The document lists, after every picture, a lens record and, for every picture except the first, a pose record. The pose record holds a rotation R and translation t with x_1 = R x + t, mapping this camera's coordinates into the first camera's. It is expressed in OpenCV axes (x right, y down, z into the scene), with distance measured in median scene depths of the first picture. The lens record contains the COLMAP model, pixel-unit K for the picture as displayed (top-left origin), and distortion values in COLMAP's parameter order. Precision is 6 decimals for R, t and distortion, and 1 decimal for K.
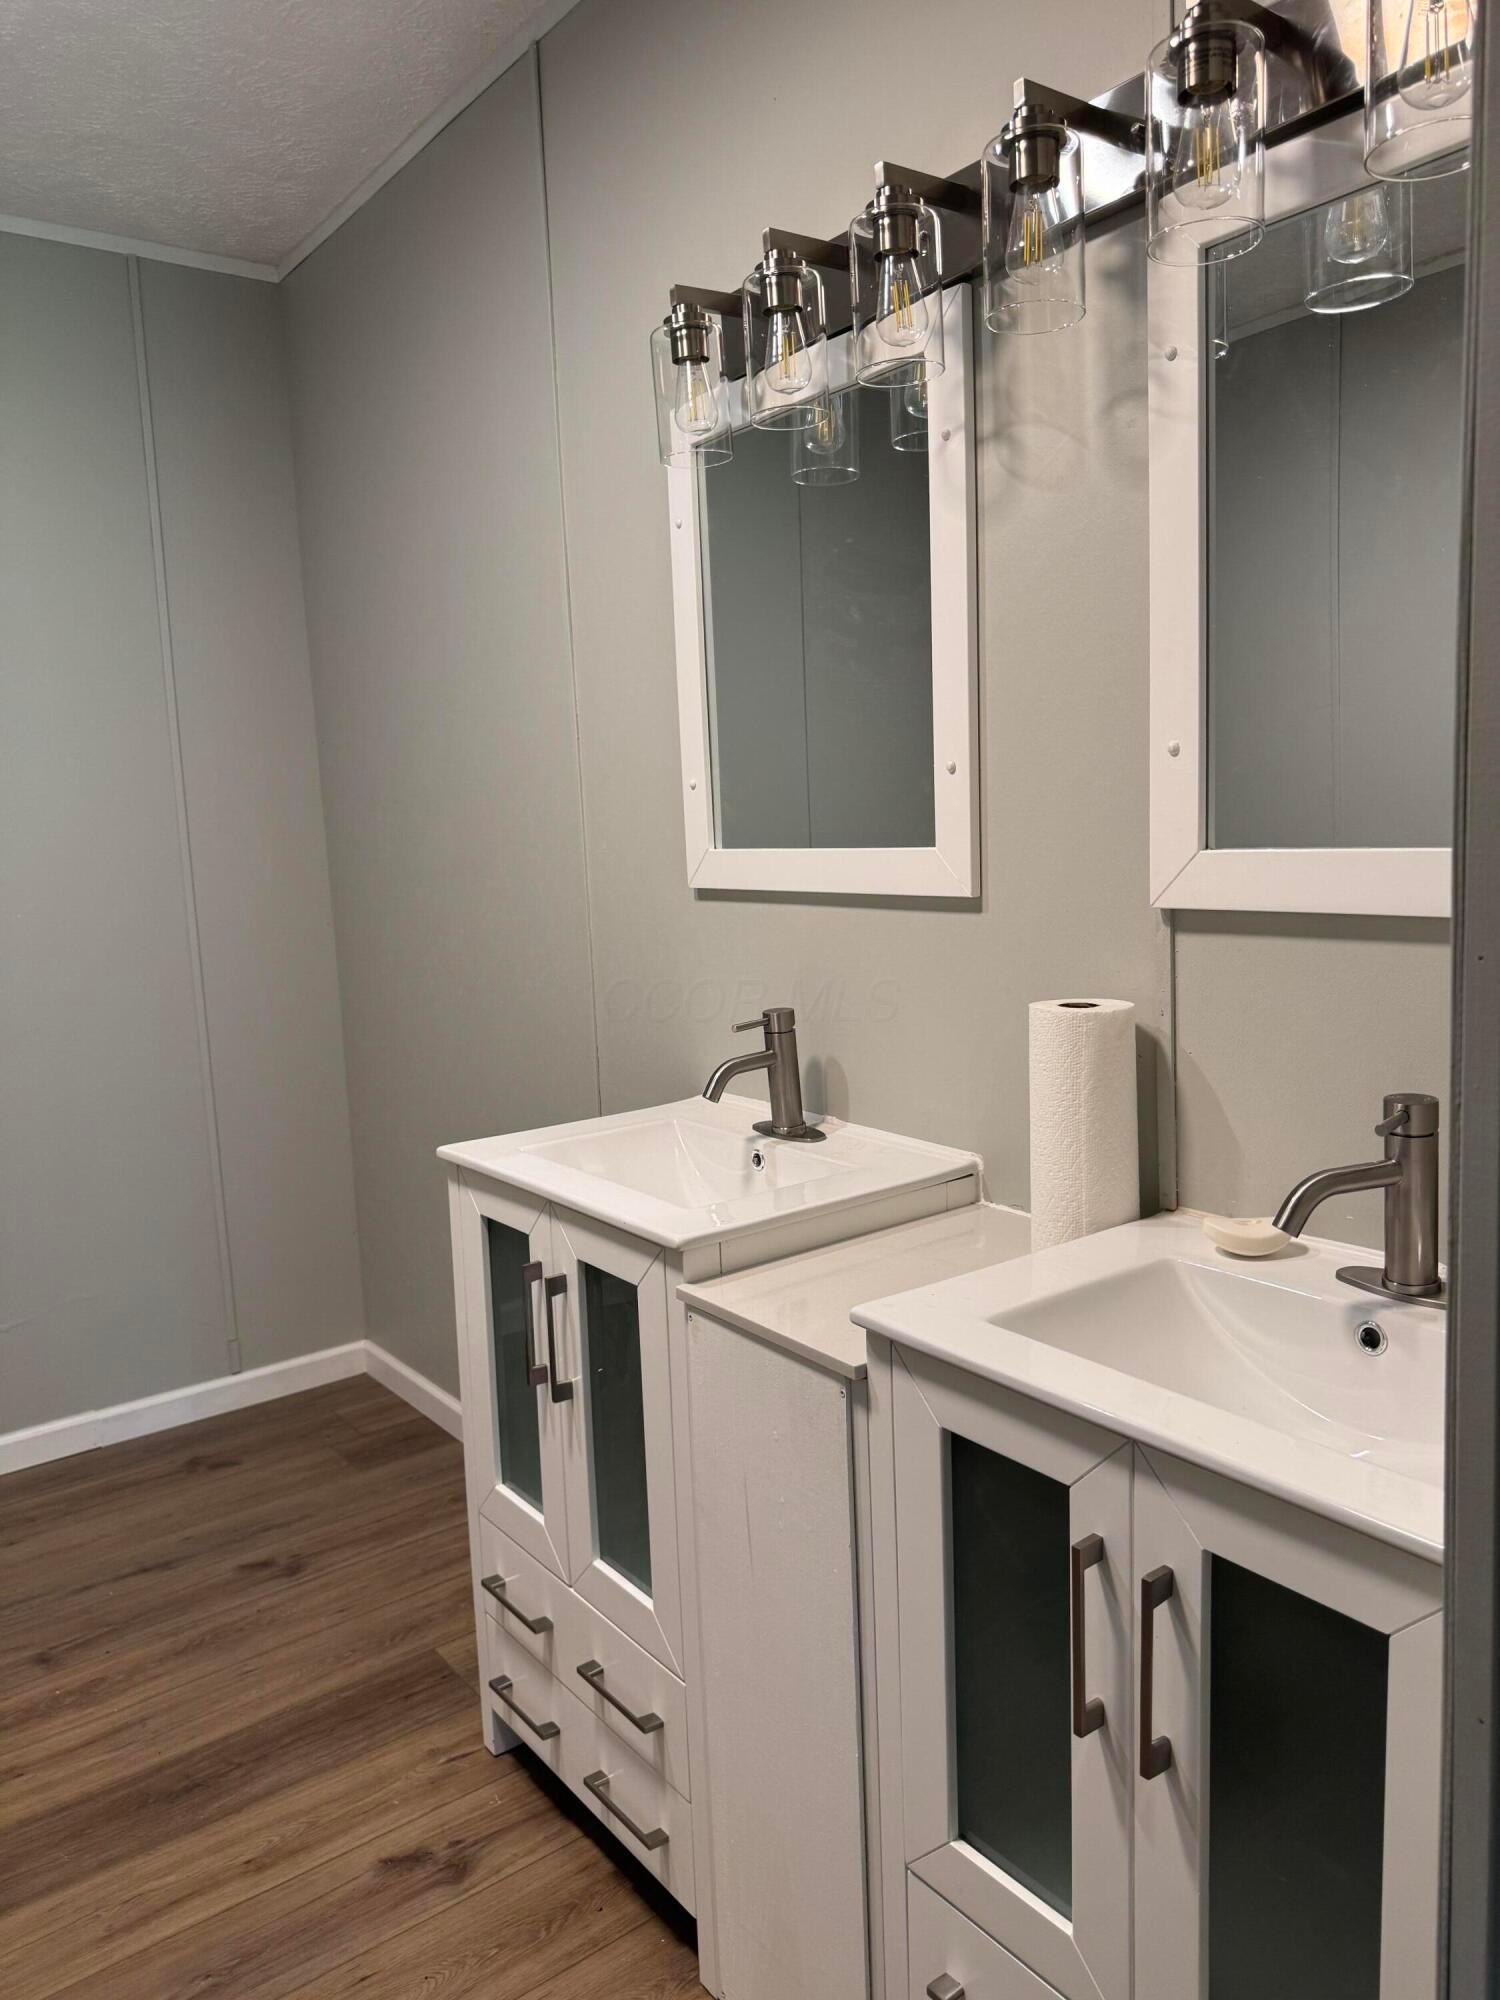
lens RADIAL K [[1397.4, 0, 713.4], [0, 1397.4, 1002.4], [0, 0, 1]] dist [0.044767, -0.040772]
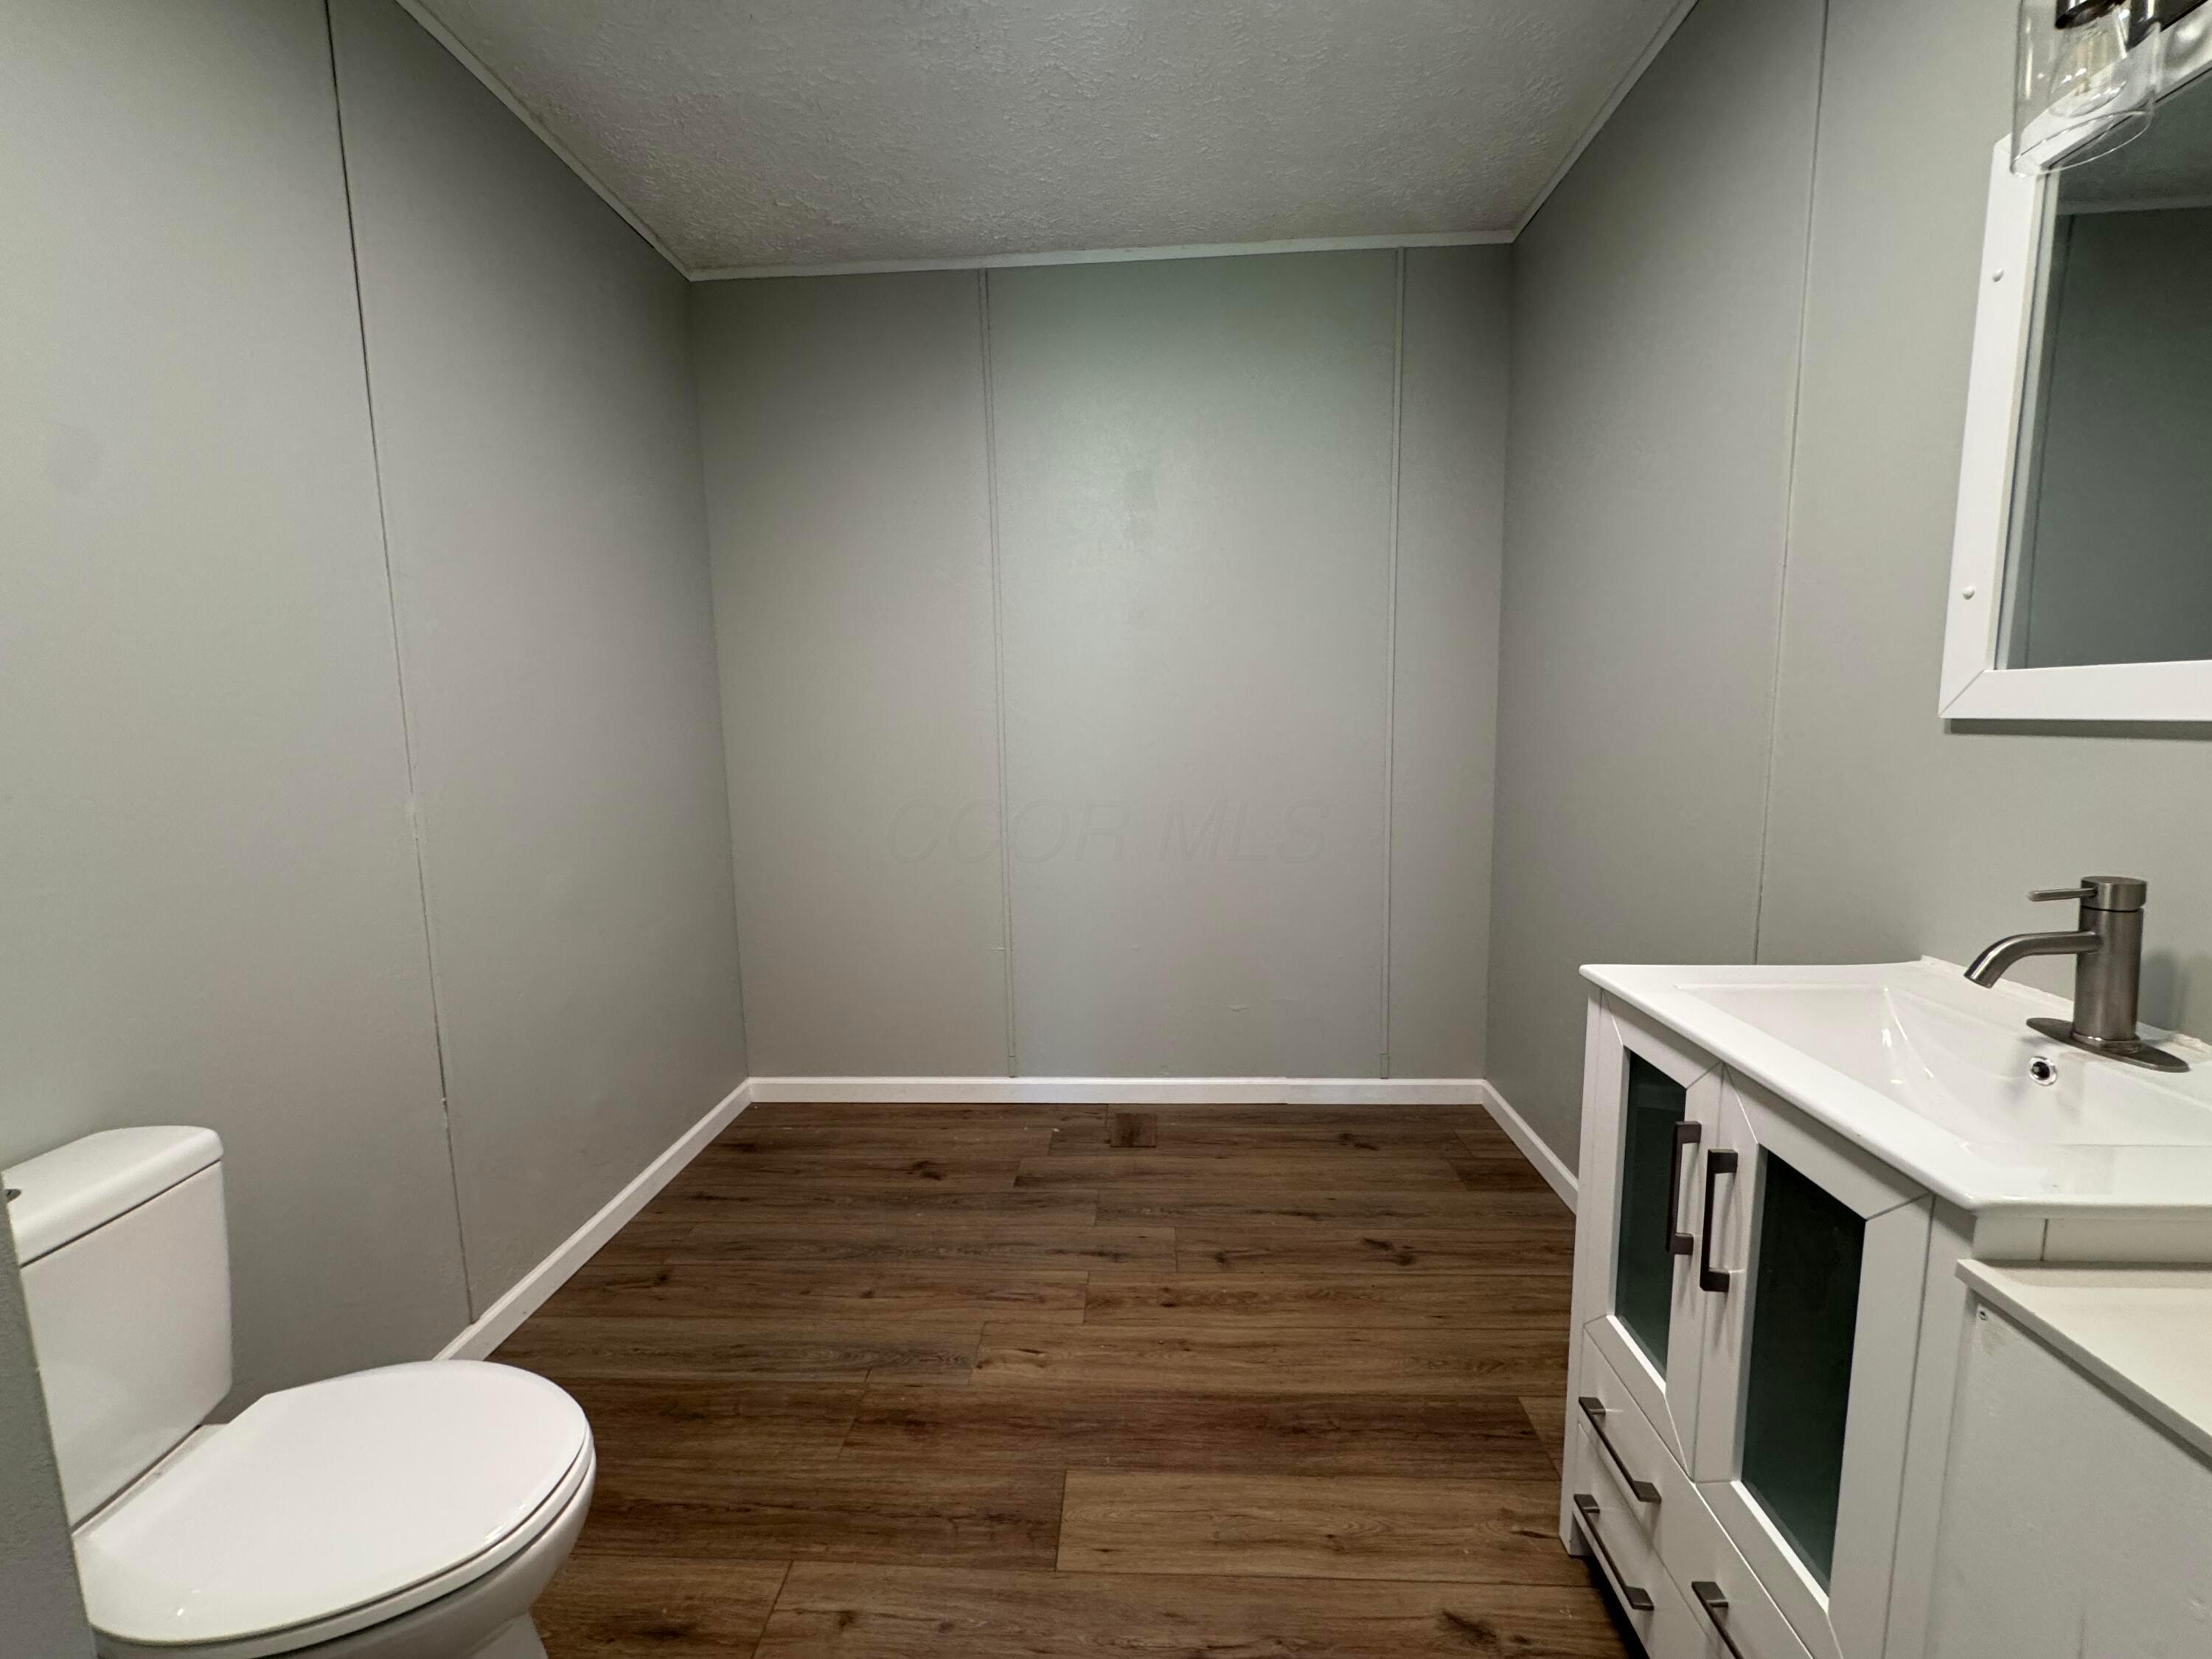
lens RADIAL K [[882.7, 0, 1106.1], [0, 882.7, 824.6], [0, 0, 1]] dist [-0.002293, 0.000236]
pose [[0.776800, 0.106037, -0.620756, -0.078308], [-0.097056, 0.994103, 0.048359, 0.005012], [0.622224, 0.022683, 0.782511, 0.284744]]
